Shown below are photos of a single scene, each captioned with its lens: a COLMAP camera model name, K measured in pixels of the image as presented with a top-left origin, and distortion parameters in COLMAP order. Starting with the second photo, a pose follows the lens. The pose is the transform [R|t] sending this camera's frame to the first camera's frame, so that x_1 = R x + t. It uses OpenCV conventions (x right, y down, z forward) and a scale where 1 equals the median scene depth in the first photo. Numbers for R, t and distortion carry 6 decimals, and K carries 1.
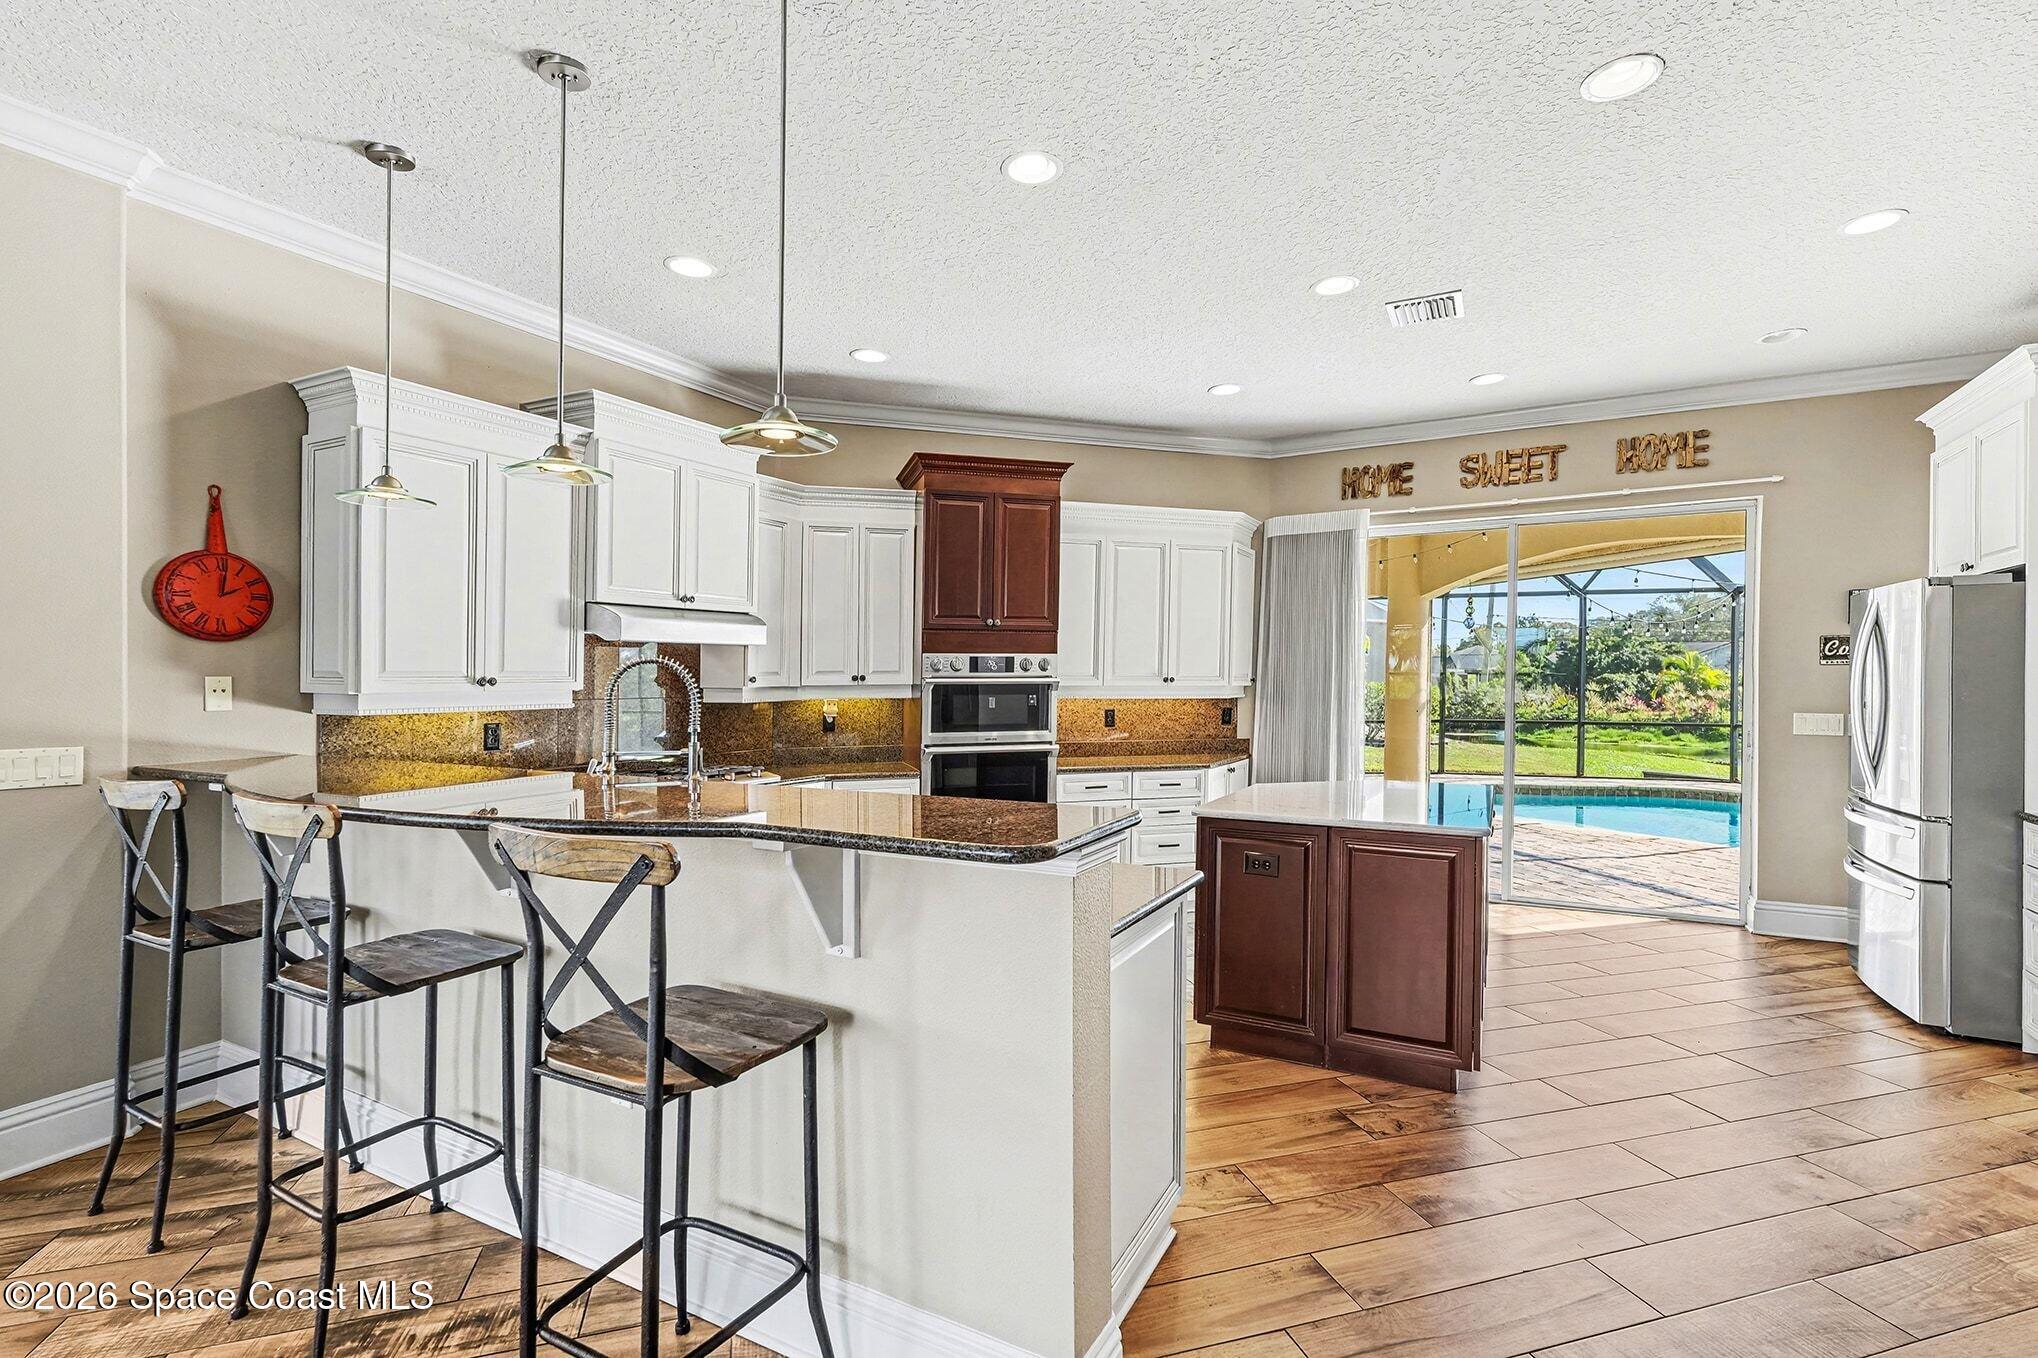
lens RADIAL K [[940.8, 0, 1030.6], [0, 940.8, 688.9], [0, 0, 1]] dist [0.003513, -0.000911]
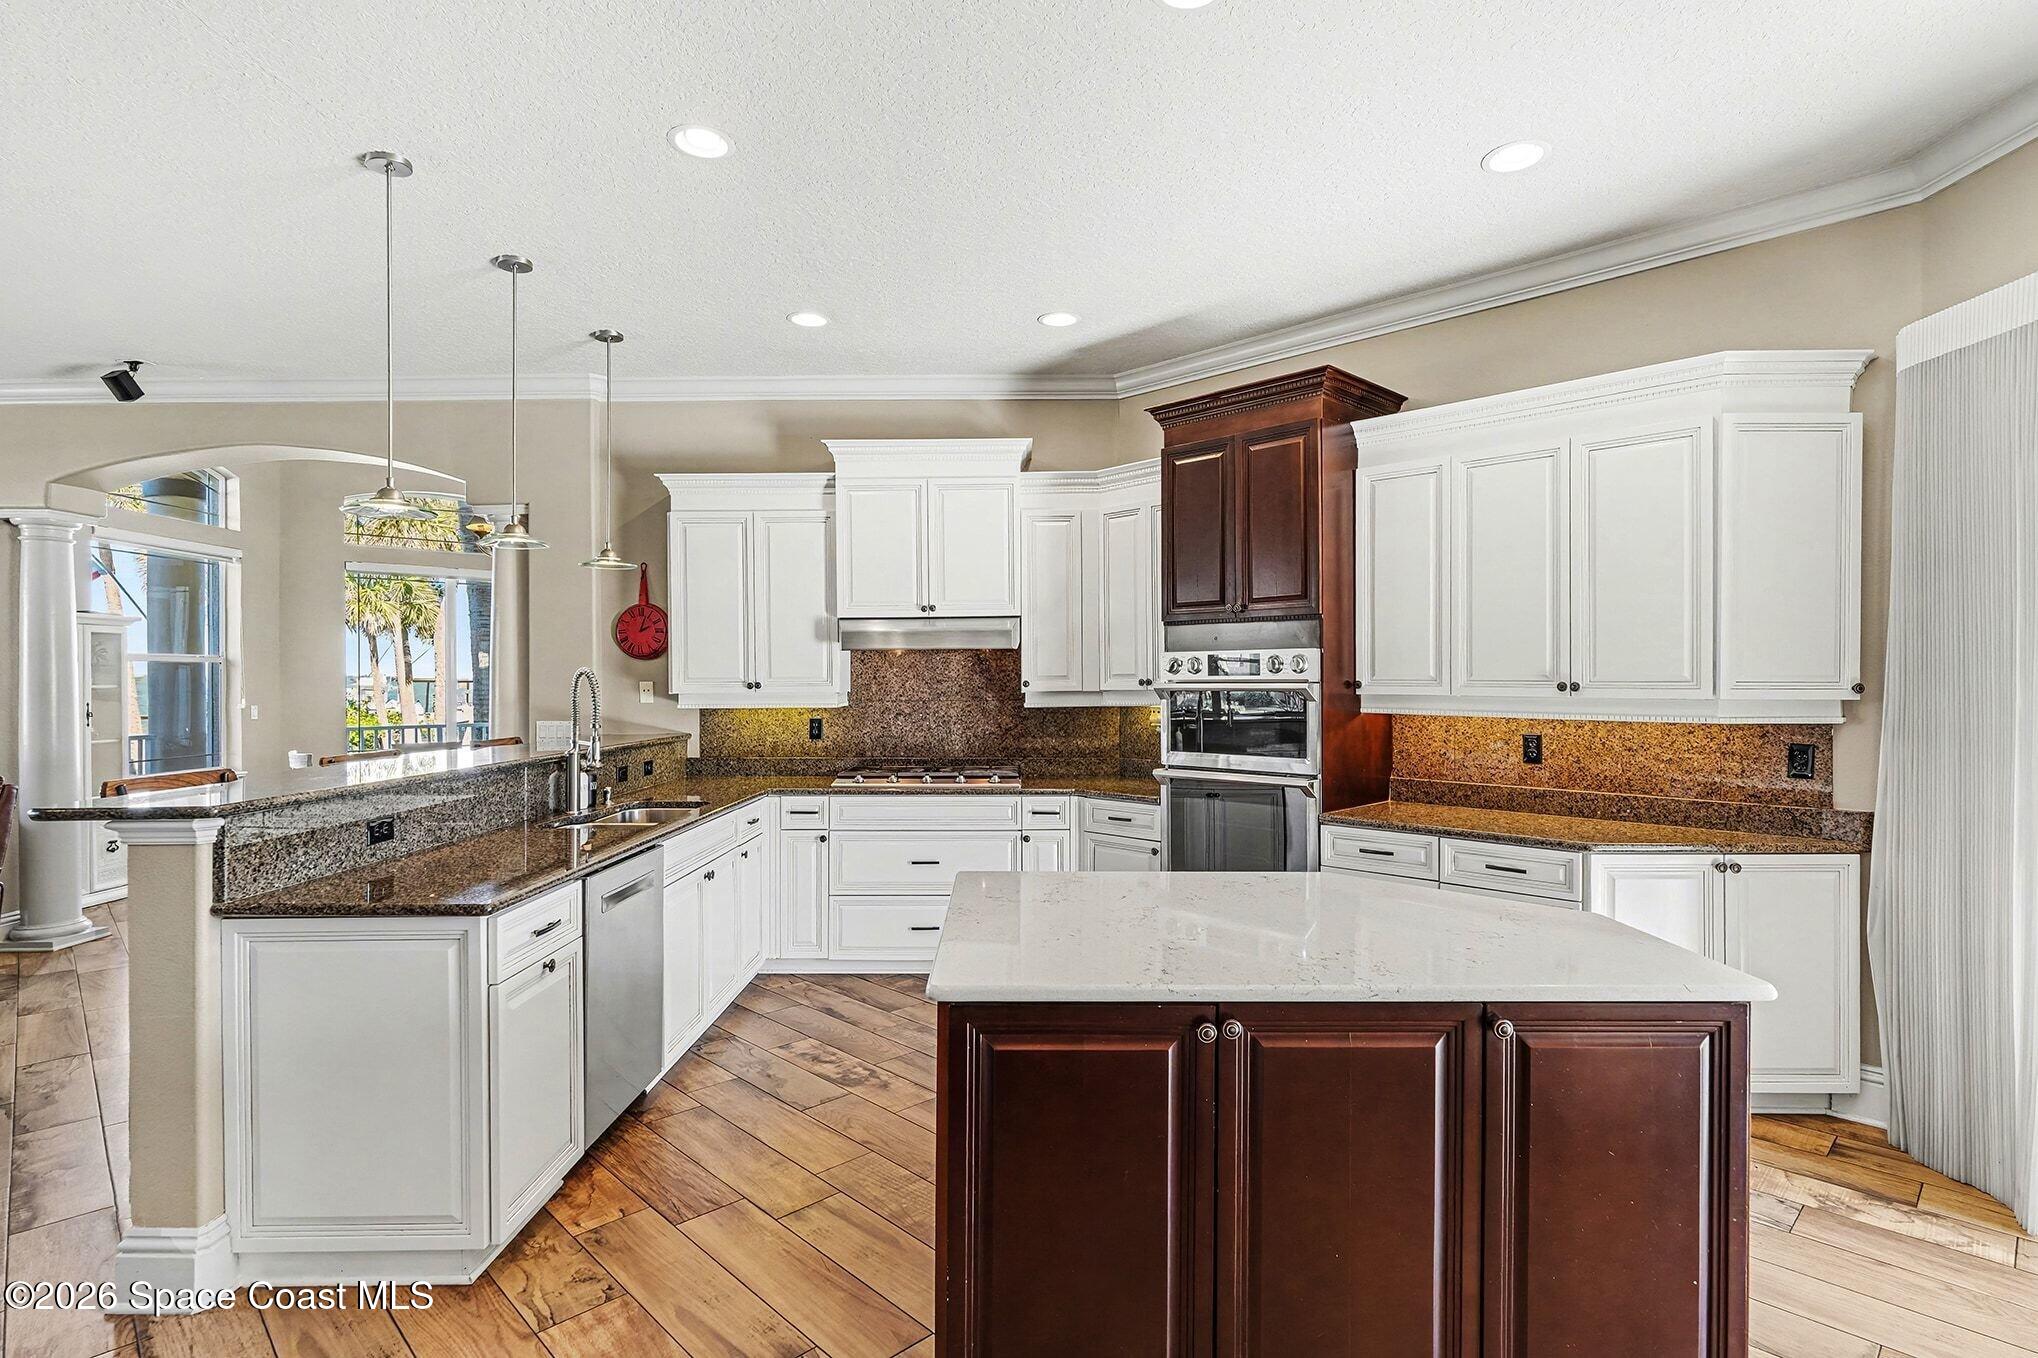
lens RADIAL K [[1032.6, 0, 1006.0], [0, 1032.6, 682.8], [0, 0, 1]] dist [0.004583, -0.001015]
pose [[0.452919, 0.002597, -0.891548, 0.602120], [-0.008930, 0.999959, -0.001624, -0.008519], [0.891507, 0.008697, 0.452924, 0.461859]]
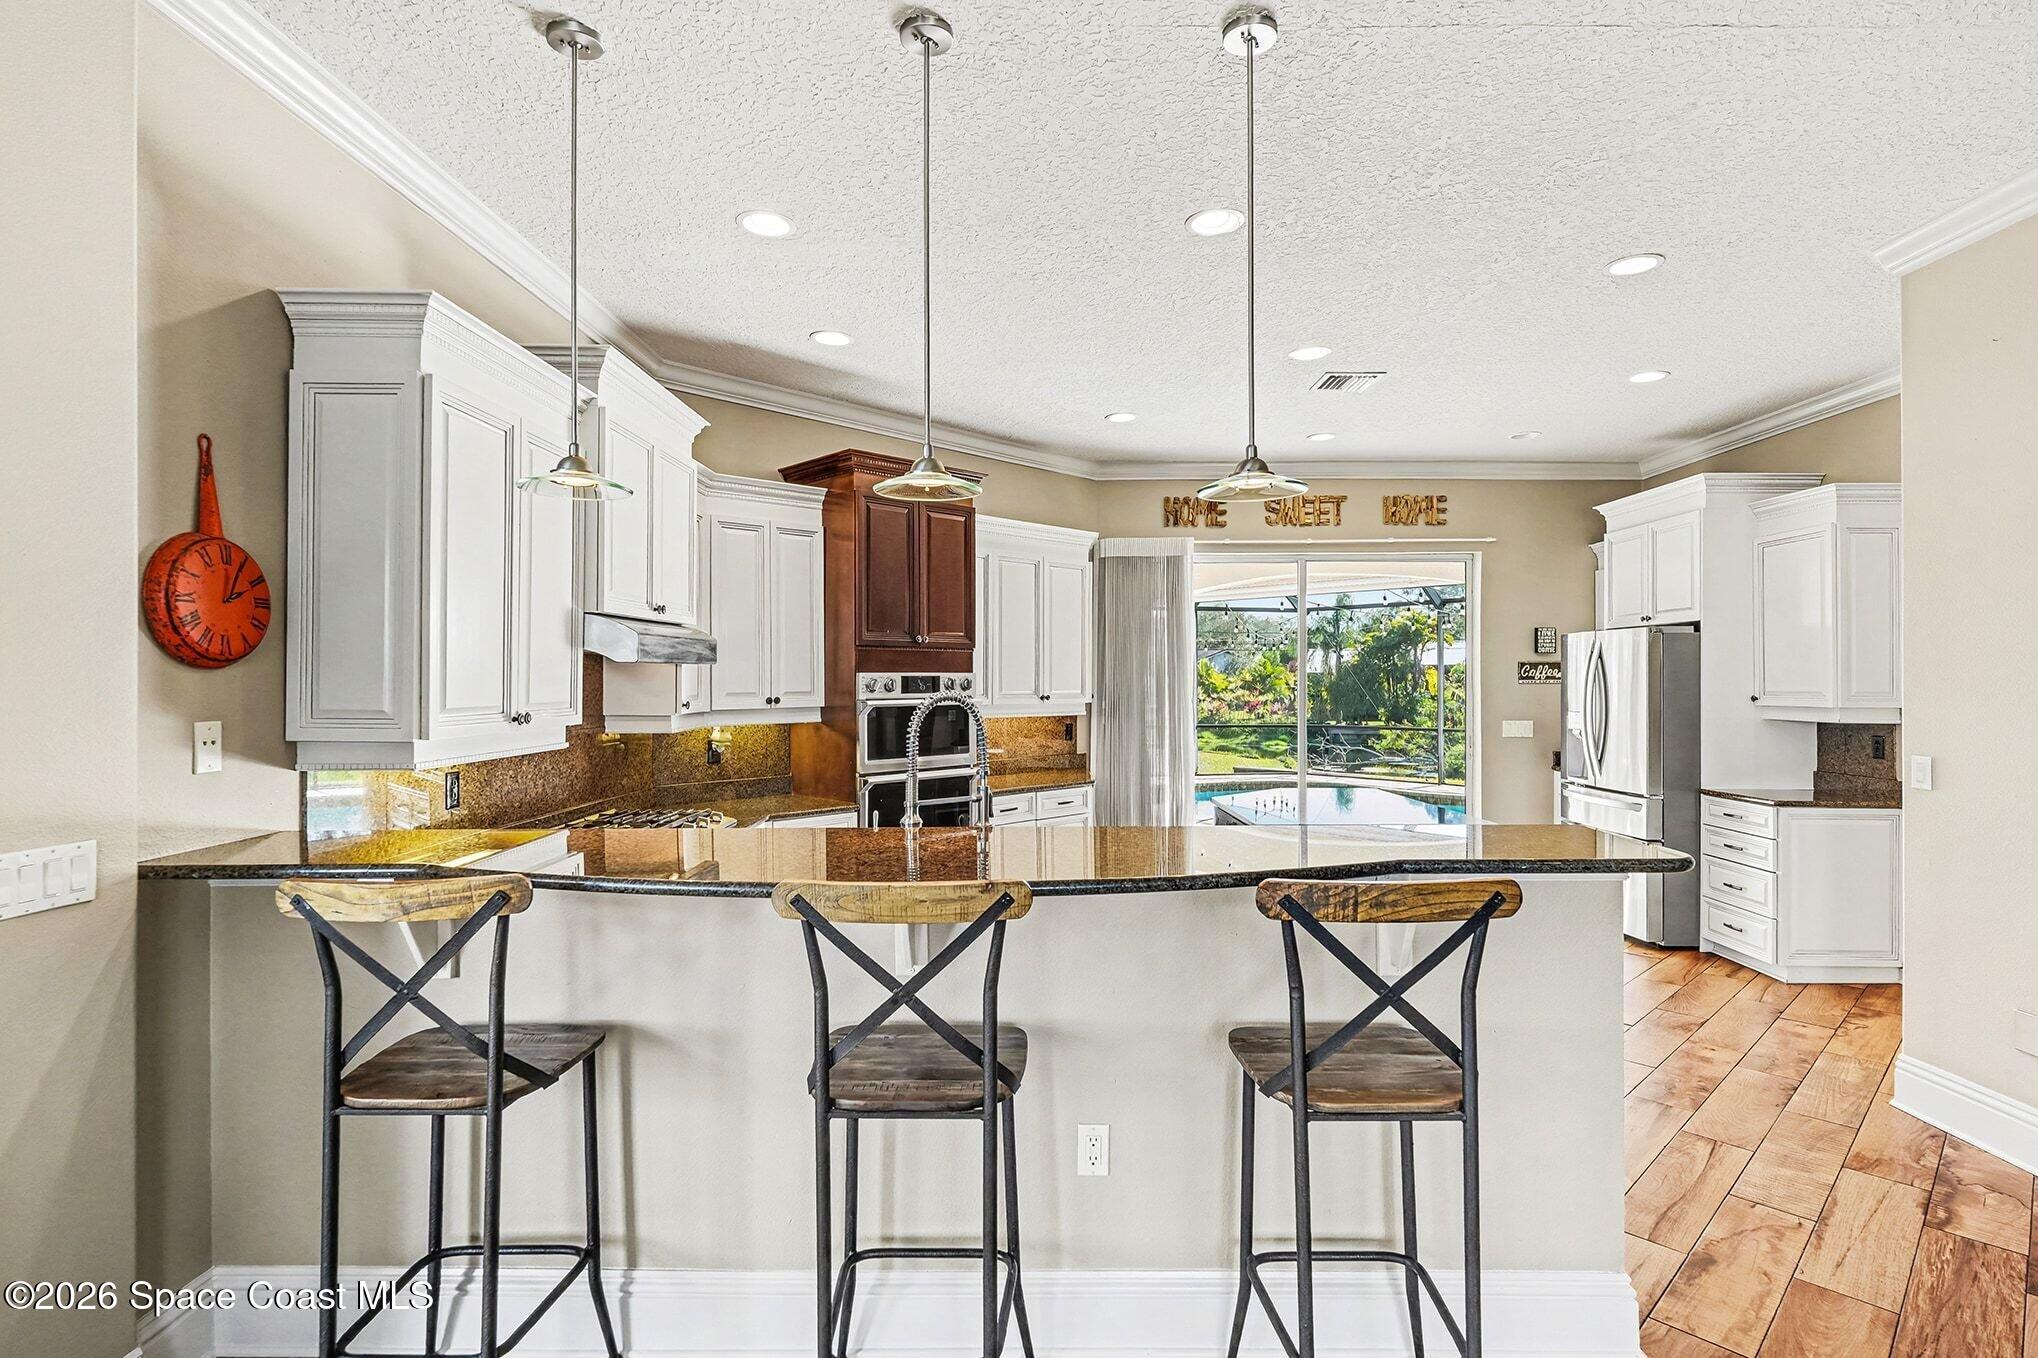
lens RADIAL K [[1032.6, 0, 1023.5], [0, 1032.6, 684.6], [0, 0, 1]] dist [0.004583, -0.001015]
pose [[0.882267, -0.002777, 0.470741, -0.428137], [0.006076, 0.999966, -0.005489, -0.019362], [-0.470710, 0.007703, 0.882254, 0.050563]]
